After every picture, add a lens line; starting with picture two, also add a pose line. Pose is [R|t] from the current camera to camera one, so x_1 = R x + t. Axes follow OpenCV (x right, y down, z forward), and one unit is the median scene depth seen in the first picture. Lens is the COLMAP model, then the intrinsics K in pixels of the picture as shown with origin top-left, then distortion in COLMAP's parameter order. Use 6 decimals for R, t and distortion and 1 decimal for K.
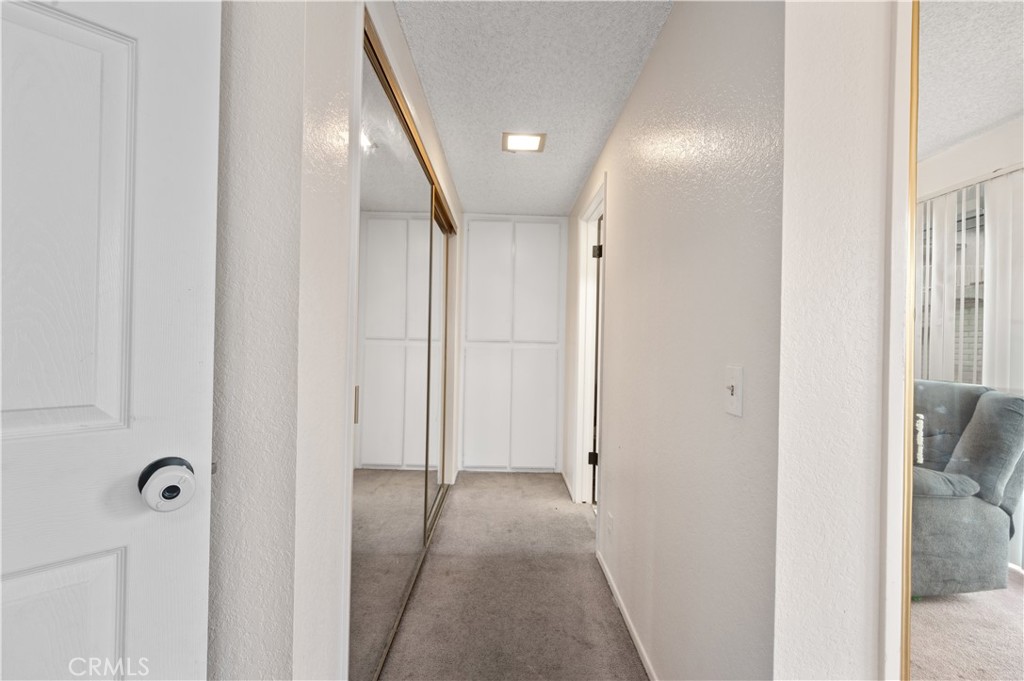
lens RADIAL K [[434.8, 0, 510.1], [0, 434.8, 339.4], [0, 0, 1]] dist [0.002990, 0.000133]
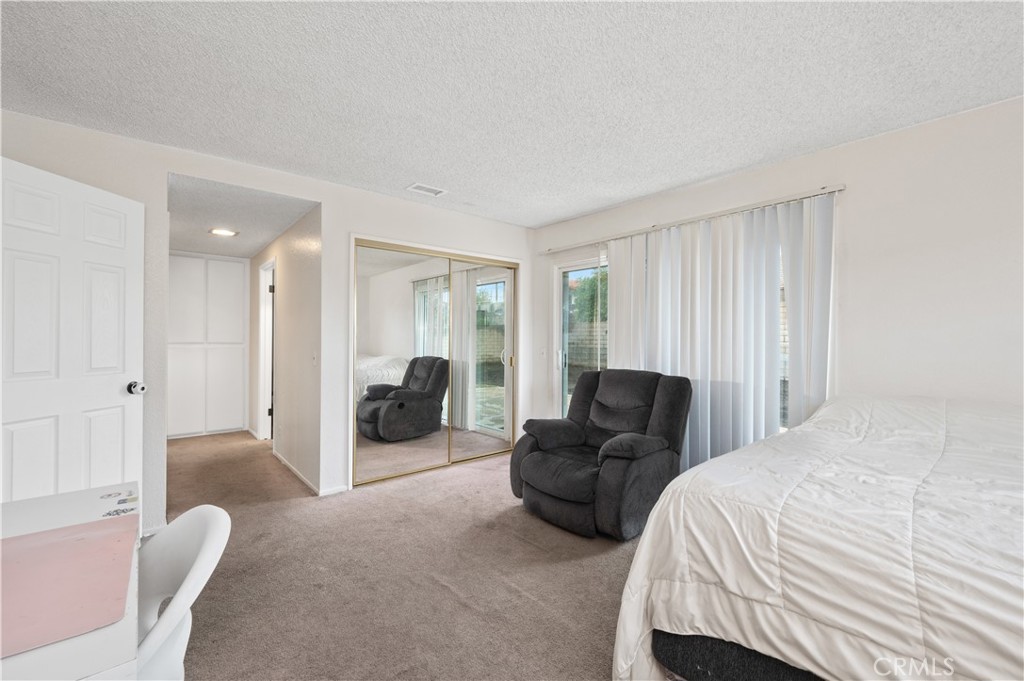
lens RADIAL K [[431.8, 0, 511.8], [0, 431.8, 336.6], [0, 0, 1]] dist [-0.002252, -0.000164]
pose [[0.769691, -0.015288, 0.638234, -0.151784], [0.011553, 0.999883, 0.010019, -0.021927], [-0.638313, -0.000338, 0.769777, -0.867772]]
